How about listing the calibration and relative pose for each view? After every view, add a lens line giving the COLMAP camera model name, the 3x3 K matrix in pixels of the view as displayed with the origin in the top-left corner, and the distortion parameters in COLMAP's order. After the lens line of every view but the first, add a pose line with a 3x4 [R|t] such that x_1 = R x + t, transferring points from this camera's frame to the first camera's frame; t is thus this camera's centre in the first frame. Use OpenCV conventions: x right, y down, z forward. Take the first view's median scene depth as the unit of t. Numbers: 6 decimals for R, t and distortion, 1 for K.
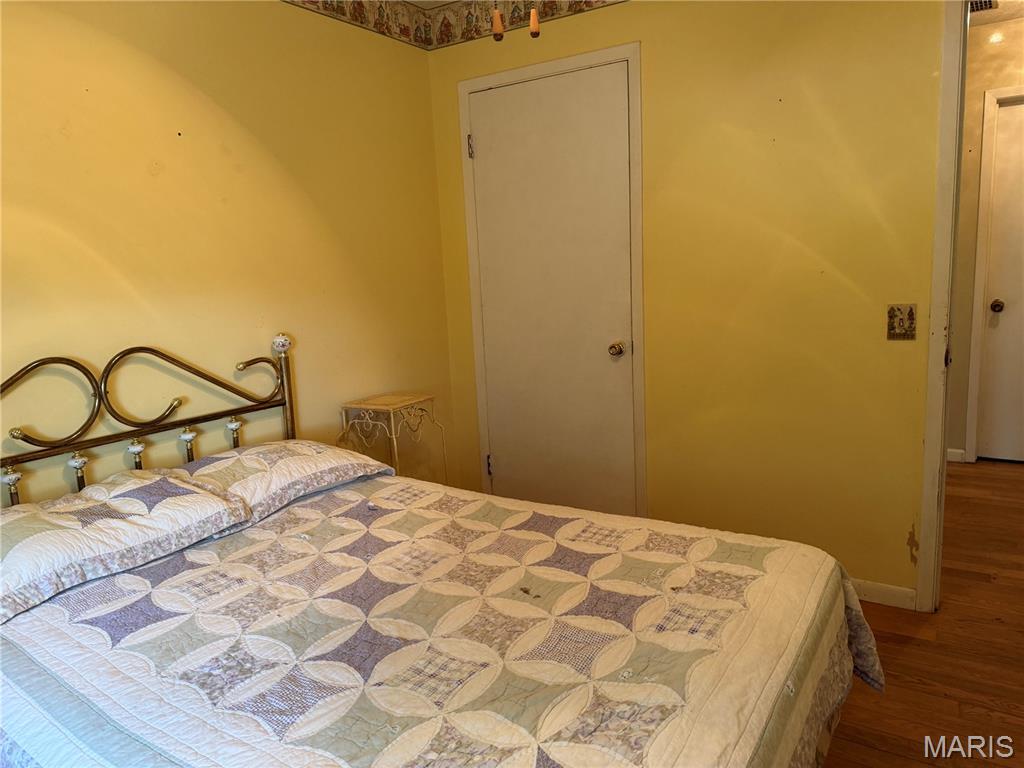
lens RADIAL K [[713.1, 0, 512.4], [0, 713.1, 370.9], [0, 0, 1]] dist [0.003352, -0.023500]
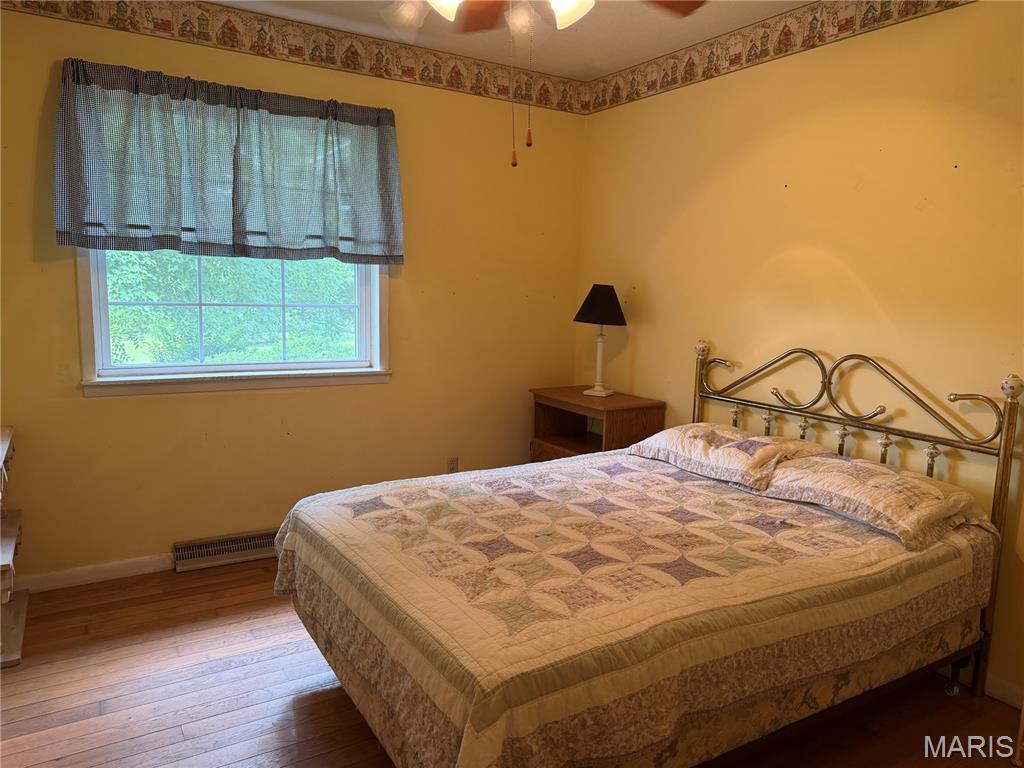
lens RADIAL K [[713.1, 0, 512.4], [0, 713.1, 370.9], [0, 0, 1]] dist [0.003352, -0.023500]
pose [[-0.436669, 0.137165, -0.889104, 1.007403], [-0.136917, 0.966662, 0.216375, -0.231349], [0.889142, 0.216218, -0.403331, 1.174324]]
